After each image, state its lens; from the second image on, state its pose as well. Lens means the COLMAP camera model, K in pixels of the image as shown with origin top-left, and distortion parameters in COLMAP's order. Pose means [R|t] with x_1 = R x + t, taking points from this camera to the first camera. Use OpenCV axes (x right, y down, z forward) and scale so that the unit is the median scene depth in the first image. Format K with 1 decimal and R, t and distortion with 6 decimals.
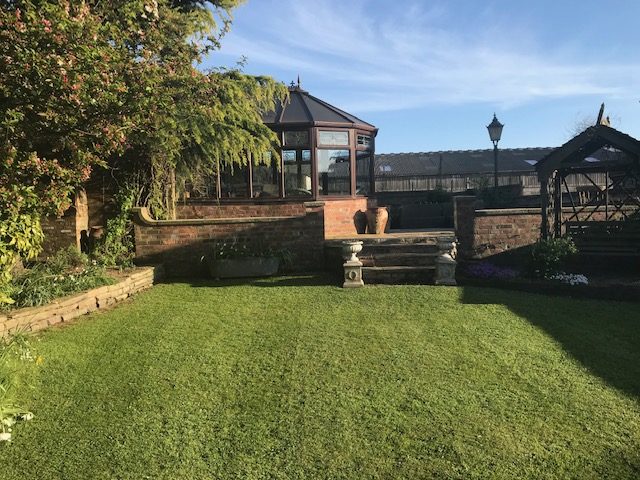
lens RADIAL K [[530.3, 0, 321.7], [0, 530.3, 239.7], [0, 0, 1]] dist [0.034037, -0.011580]
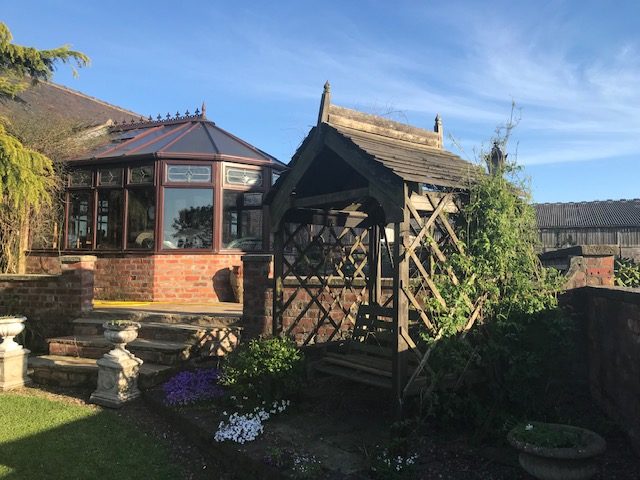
lens RADIAL K [[530.3, 0, 325.5], [0, 530.3, 237.8], [0, 0, 1]] dist [0.034037, -0.011580]
pose [[0.942440, 0.018473, -0.333865, 0.489757], [-0.052128, 0.994382, -0.092129, -0.041195], [0.330287, 0.104230, 0.938108, 0.373162]]
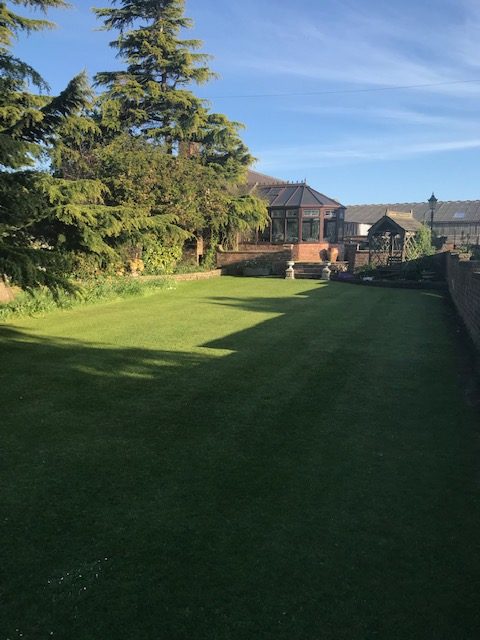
lens RADIAL K [[530.3, 0, 240.1], [0, 530.3, 320.3], [0, 0, 1]] dist [0.034037, -0.011580]
pose [[0.918597, 0.081441, -0.386713, 0.620048], [-0.048796, 0.994422, 0.093514, 0.043084], [0.392171, -0.067031, 0.917447, -1.055447]]
